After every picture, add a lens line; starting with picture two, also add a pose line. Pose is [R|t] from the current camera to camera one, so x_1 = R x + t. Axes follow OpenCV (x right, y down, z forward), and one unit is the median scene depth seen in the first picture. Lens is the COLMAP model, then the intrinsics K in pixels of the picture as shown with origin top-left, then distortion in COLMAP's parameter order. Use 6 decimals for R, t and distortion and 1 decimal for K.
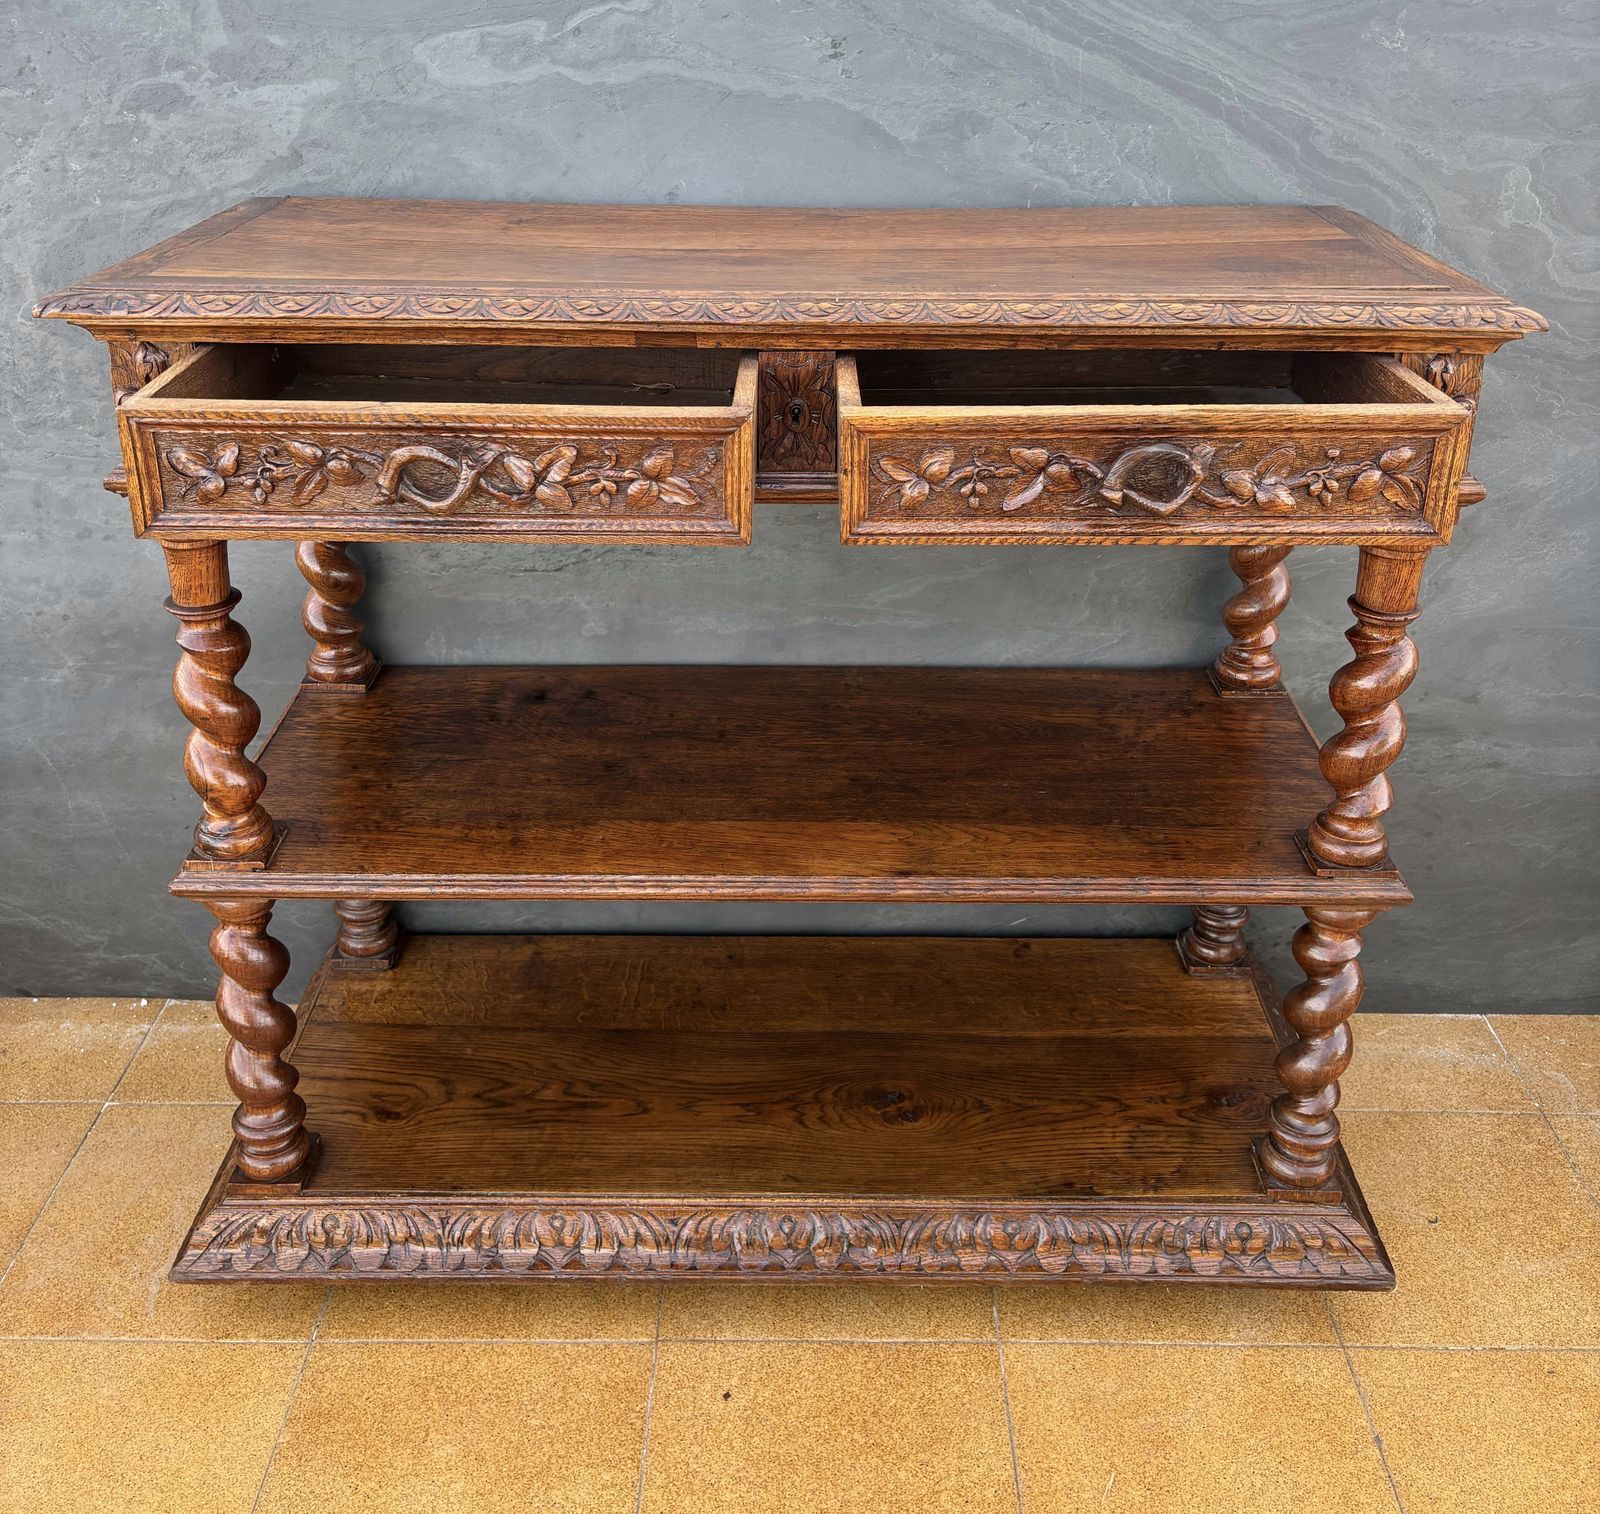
lens RADIAL K [[1637.3, 0, 814.4], [0, 1637.3, 573.2], [0, 0, 1]] dist [0.008349, 0.039412]
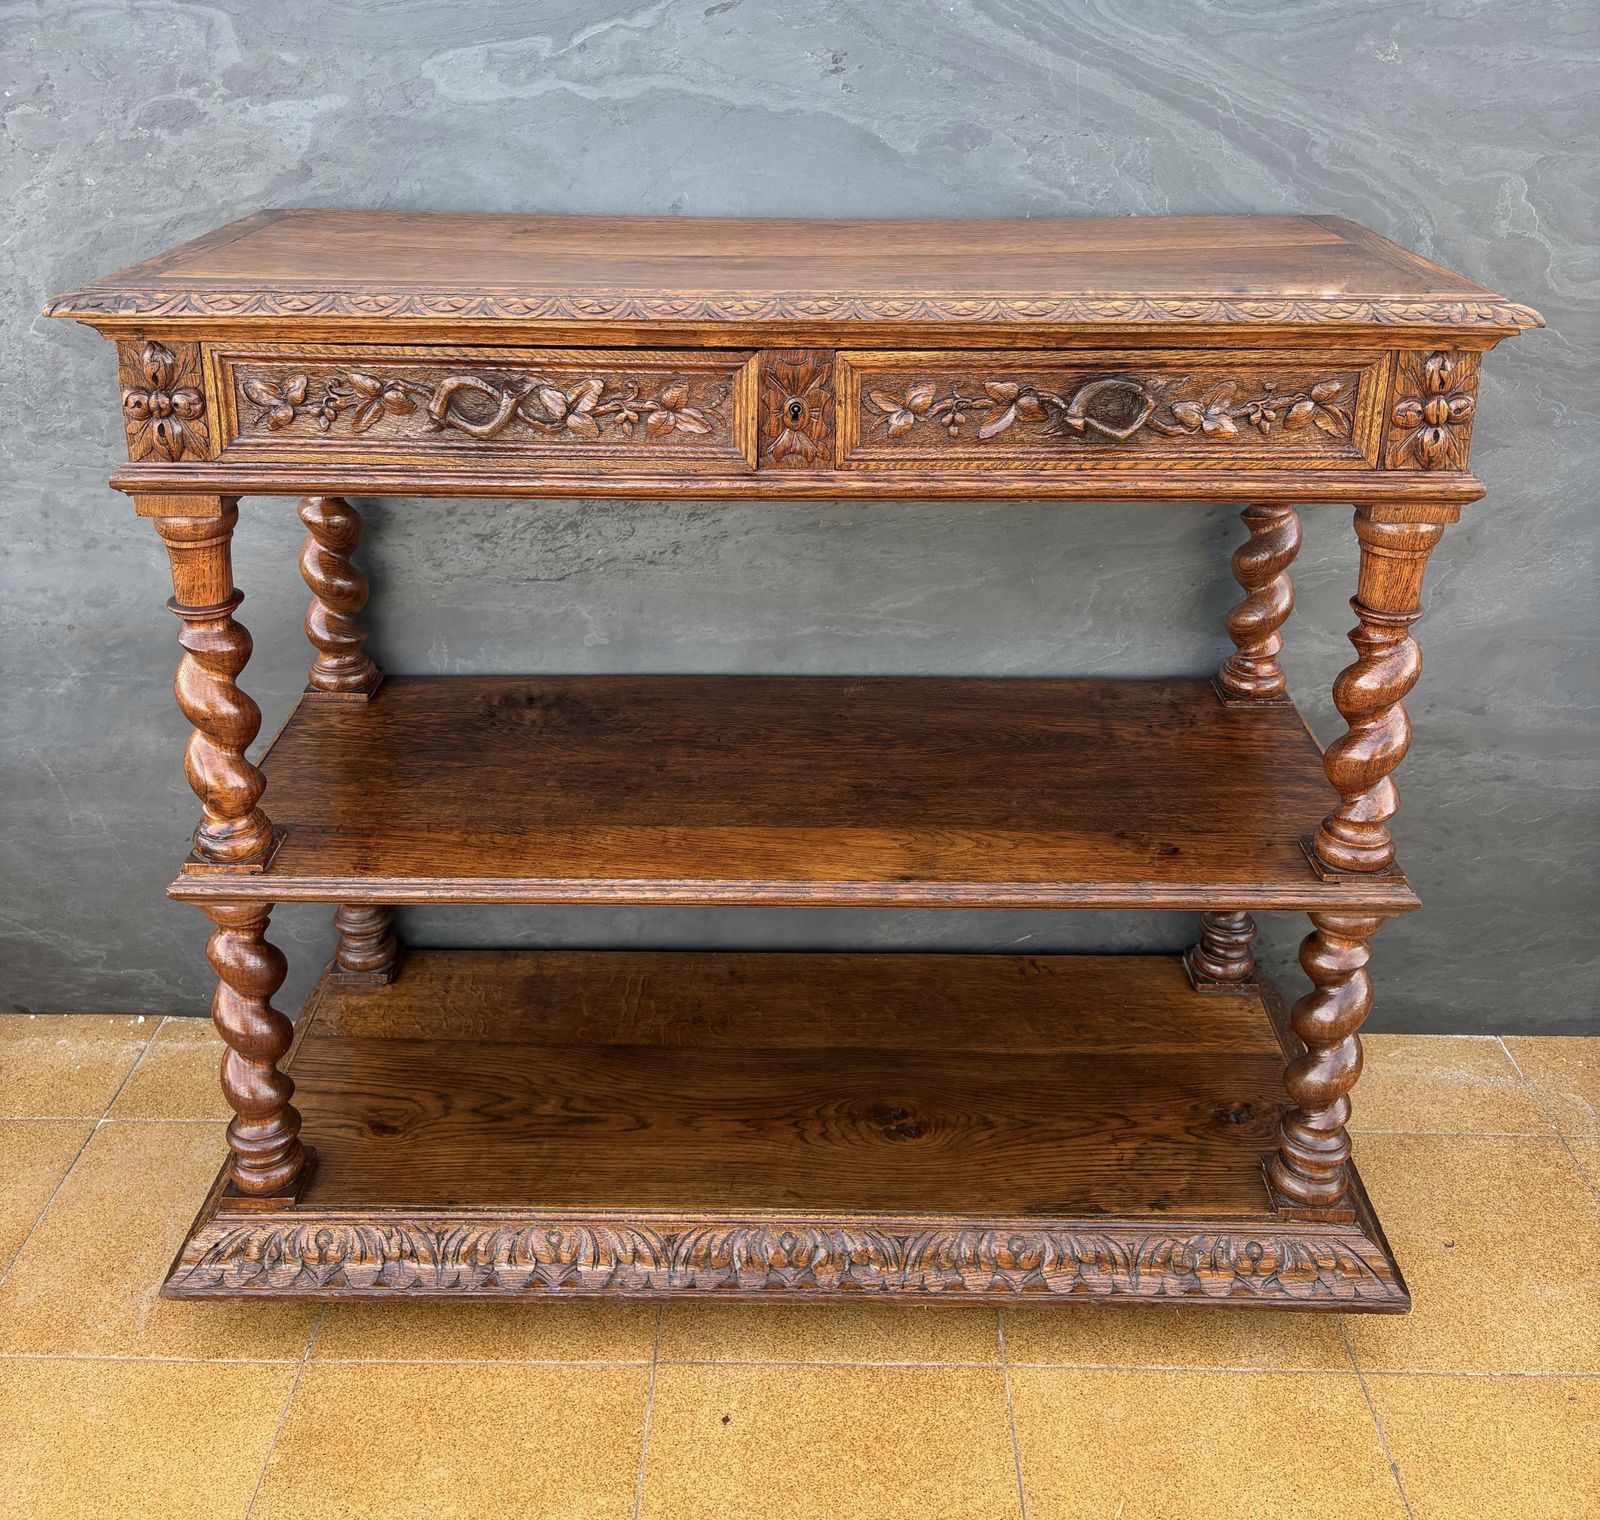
lens RADIAL K [[1635.6, 0, 804.2], [0, 1635.6, 536.9], [0, 0, 1]] dist [0.018047, 0.016445]
pose [[0.999941, -0.000355, -0.010827, 0.004031], [-0.000153, 0.998903, -0.046821, 0.021700], [0.010832, 0.046820, 0.998845, -0.000790]]
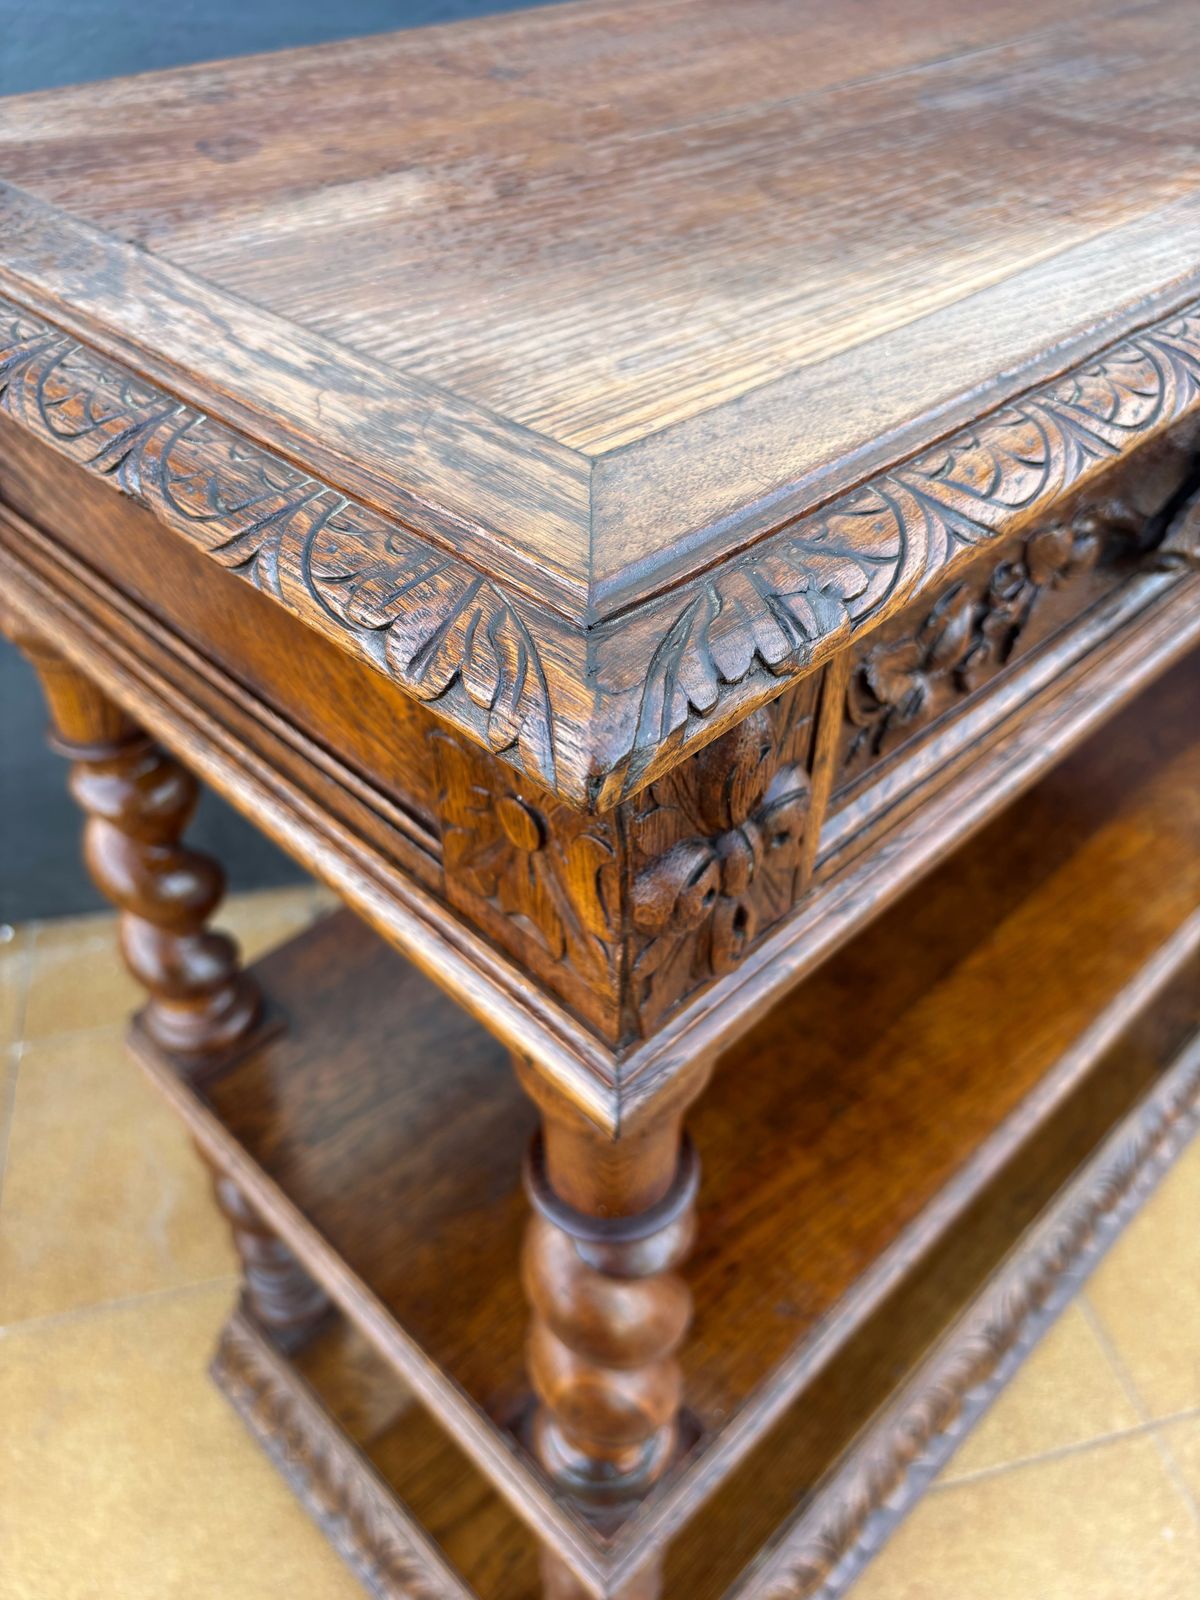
lens RADIAL K [[1254.5, 0, 605.3], [0, 1254.5, 797.3], [0, 0, 1]] dist [-0.001602, -0.012389]
pose [[0.710124, -0.471901, 0.522526, -0.442024], [0.266030, 0.866964, 0.421427, -0.180081], [-0.651883, -0.160257, 0.741192, 0.687688]]
